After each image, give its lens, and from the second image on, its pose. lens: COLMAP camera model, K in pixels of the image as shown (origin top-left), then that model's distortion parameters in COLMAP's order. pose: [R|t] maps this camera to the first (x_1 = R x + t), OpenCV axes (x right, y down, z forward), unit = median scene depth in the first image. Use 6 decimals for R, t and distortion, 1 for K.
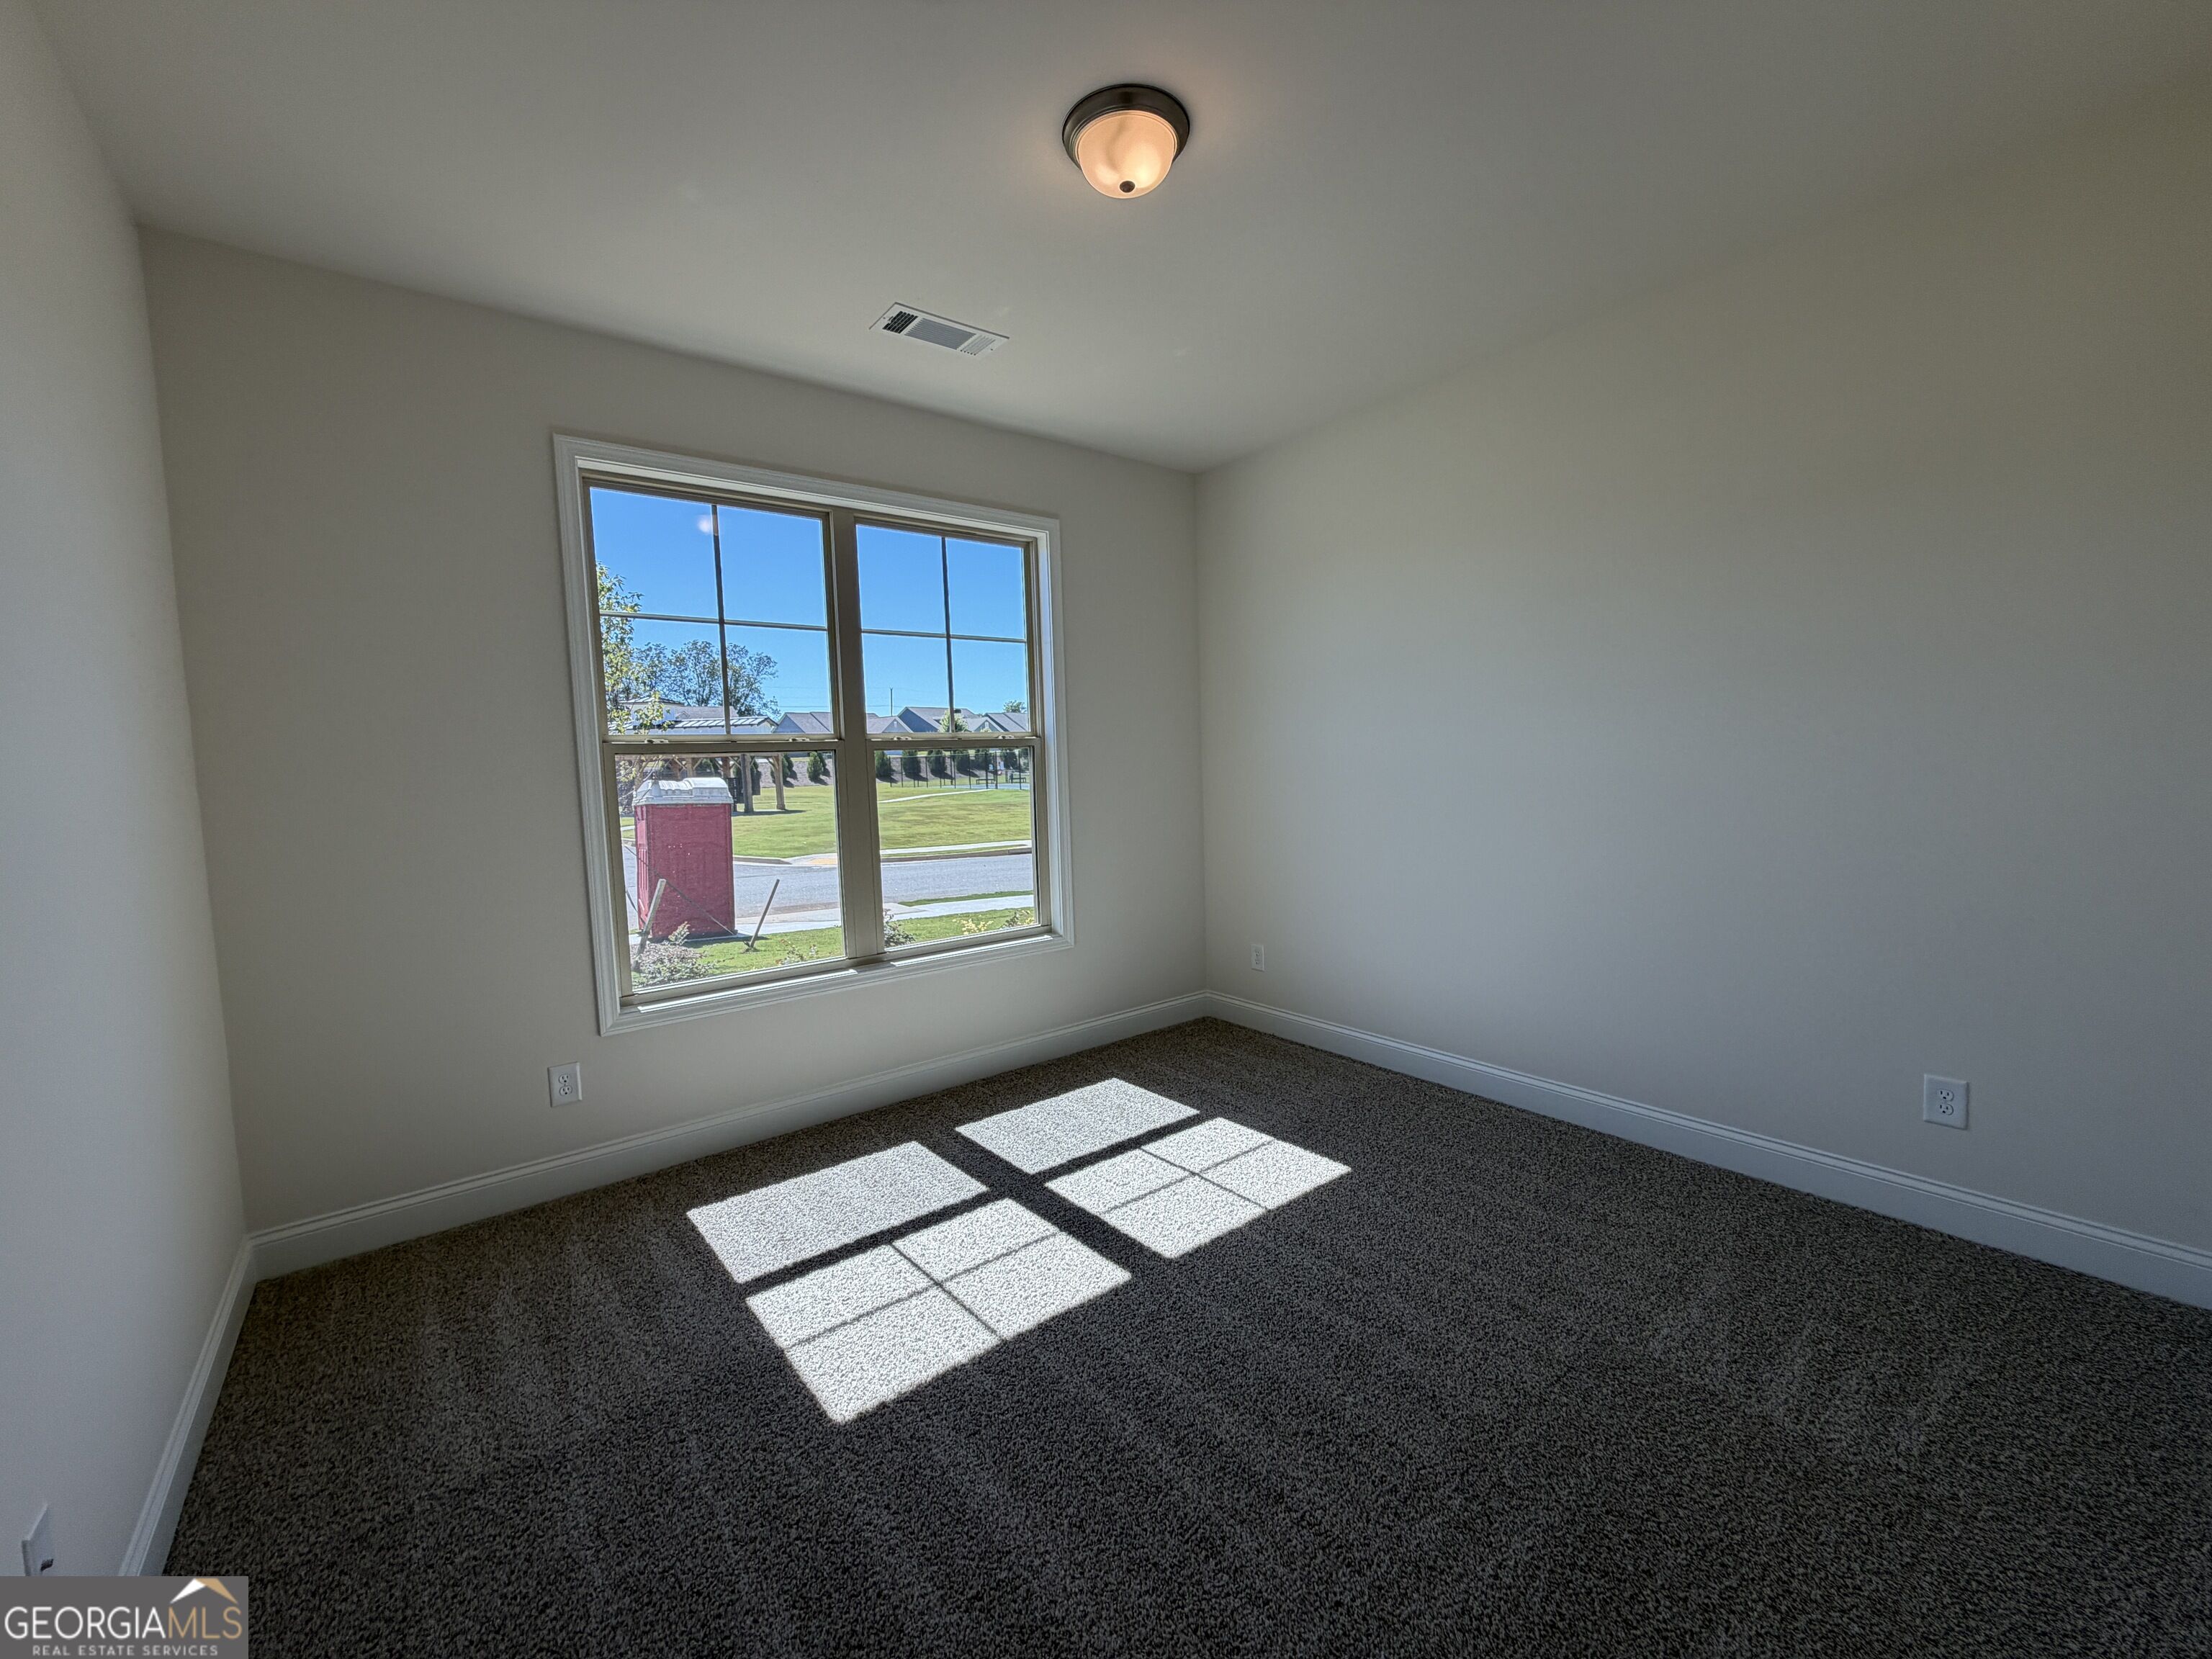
lens RADIAL K [[879.6, 0, 1095.2], [0, 879.6, 828.4], [0, 0, 1]] dist [0.008303, -0.004221]
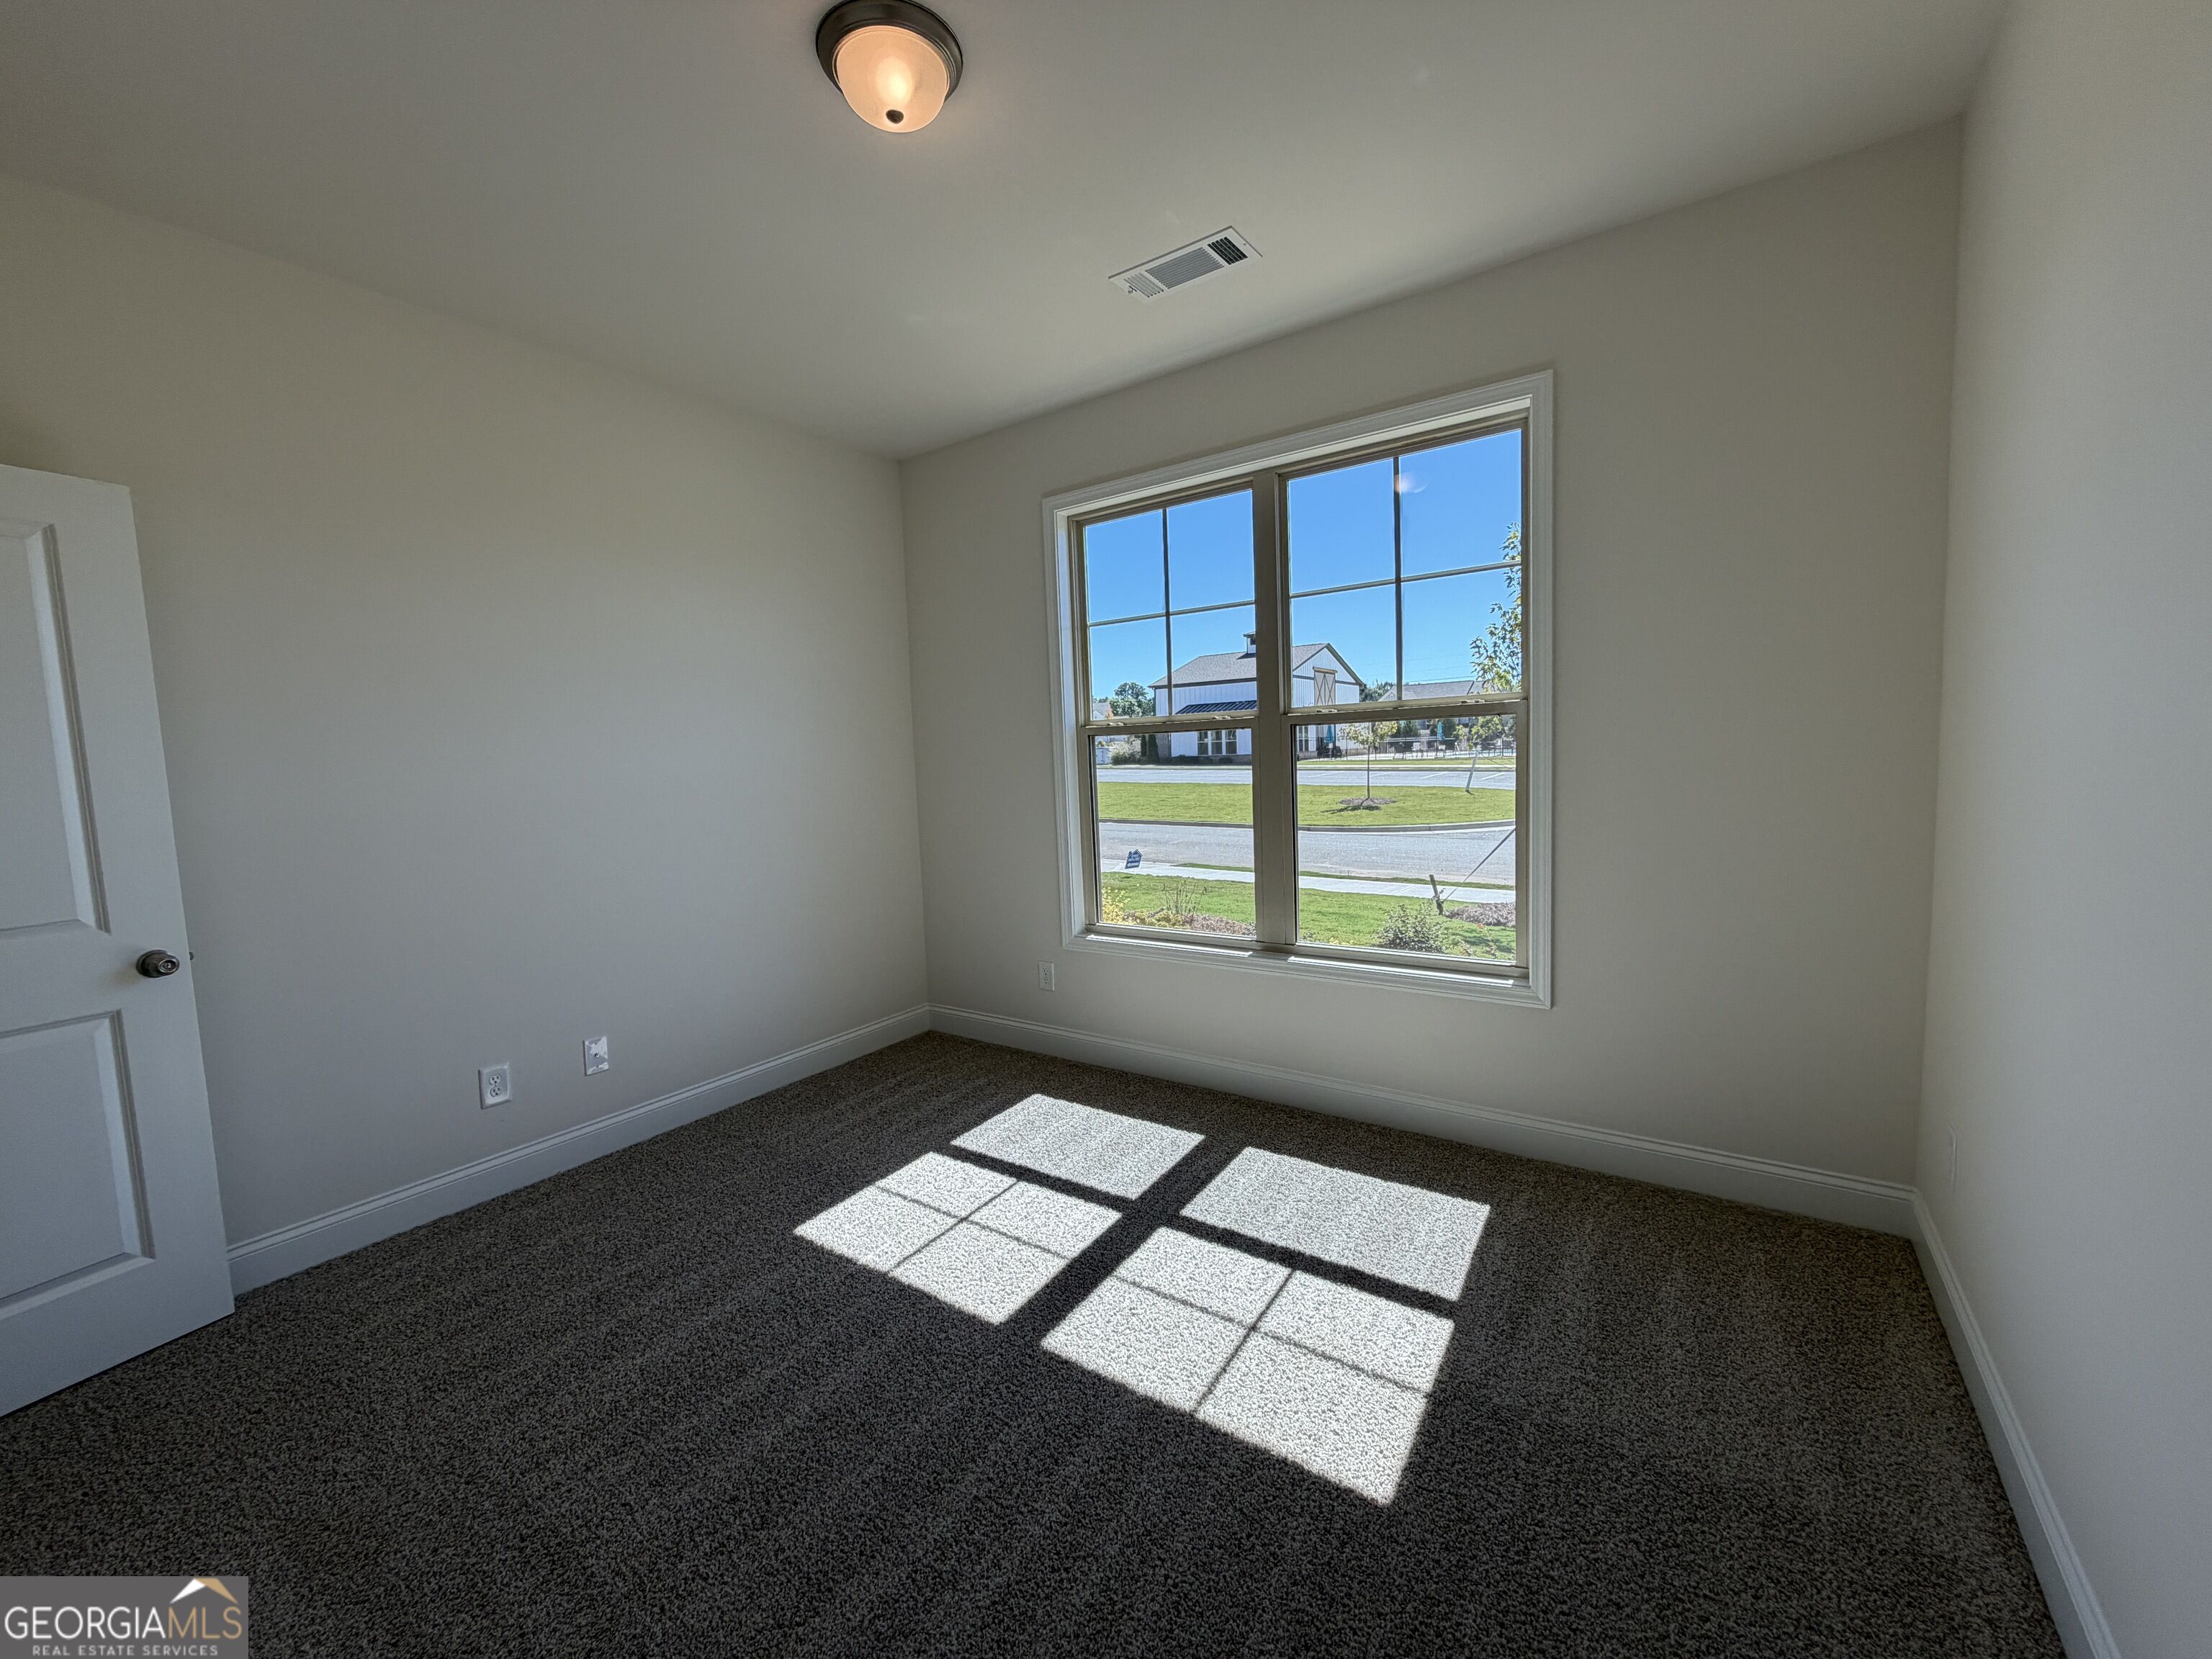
lens RADIAL K [[879.6, 0, 1095.2], [0, 879.6, 828.4], [0, 0, 1]] dist [0.008303, -0.004221]
pose [[0.300724, 0.104869, -0.947928, 0.687347], [-0.040673, 0.994442, 0.097111, -0.076287], [0.952844, 0.009352, 0.303318, 0.628020]]
